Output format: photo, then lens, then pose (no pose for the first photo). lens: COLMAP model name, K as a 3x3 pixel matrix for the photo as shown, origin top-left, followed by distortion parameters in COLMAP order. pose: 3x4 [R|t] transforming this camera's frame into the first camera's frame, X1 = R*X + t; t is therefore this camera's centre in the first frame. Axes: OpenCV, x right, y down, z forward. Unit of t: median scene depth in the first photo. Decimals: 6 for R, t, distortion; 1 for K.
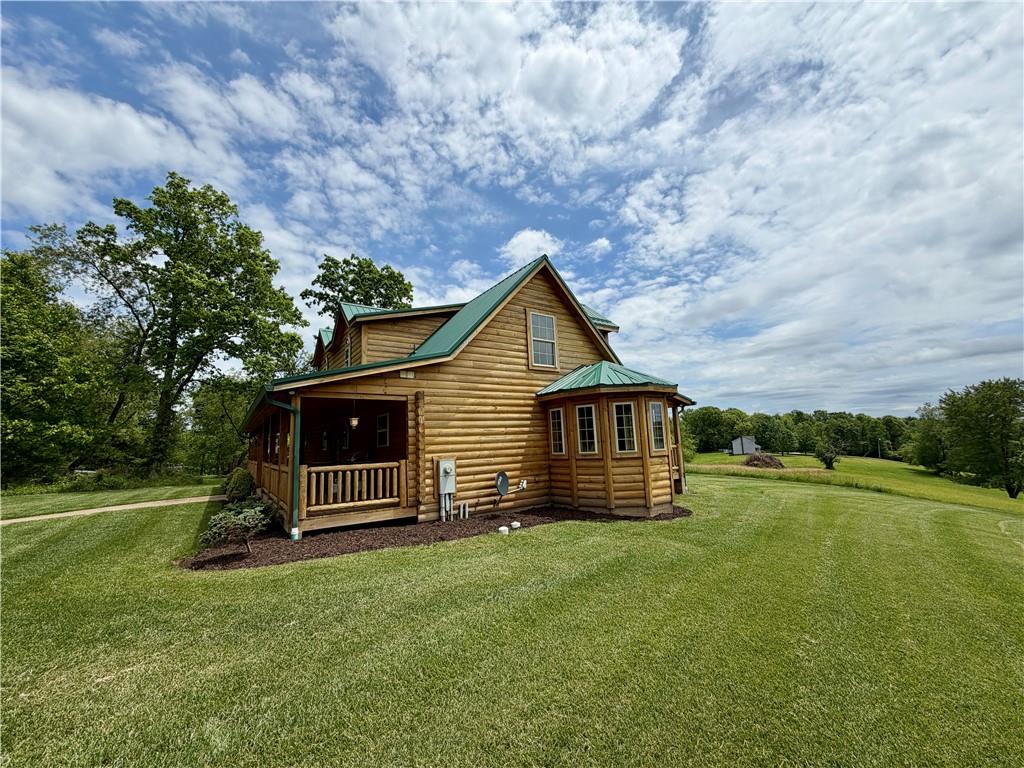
lens RADIAL K [[455.6, 0, 511.8], [0, 455.6, 379.6], [0, 0, 1]] dist [-0.001422, -0.000404]
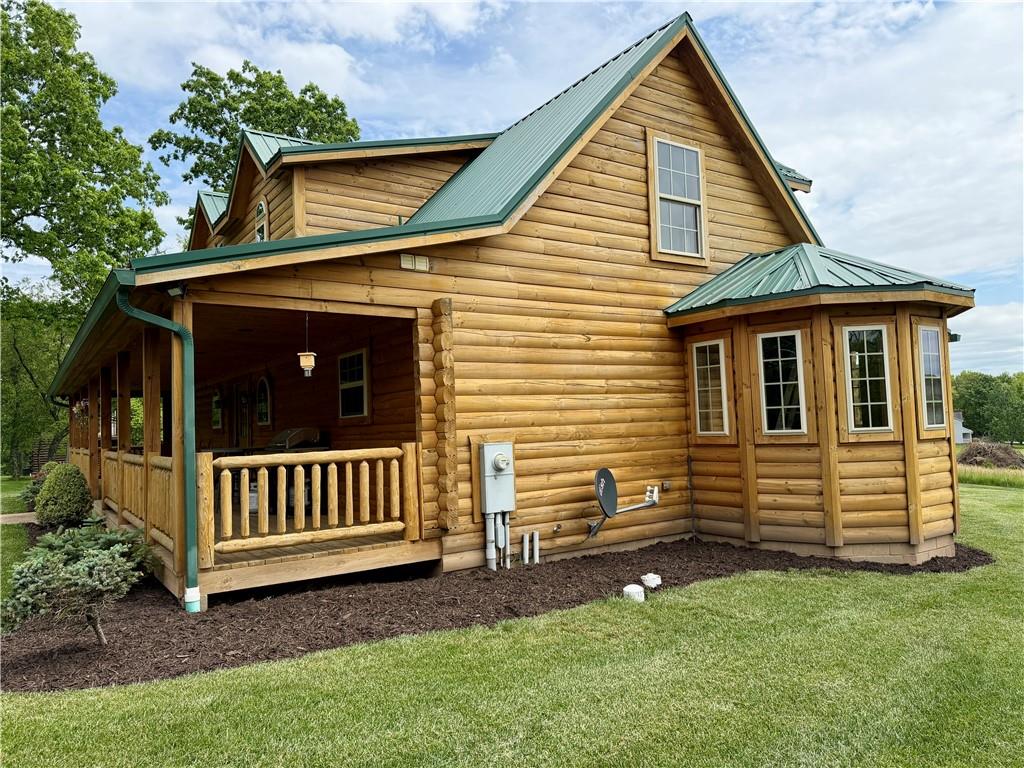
lens RADIAL K [[794.2, 0, 512.0], [0, 794.2, 384.0], [0, 0, 1]] dist [0.144862, -0.279627]
pose [[0.999915, 0.003782, -0.012513, -0.109849], [-0.002644, 0.995959, 0.089770, 0.036316], [0.012802, -0.089729, 0.995884, 0.160294]]
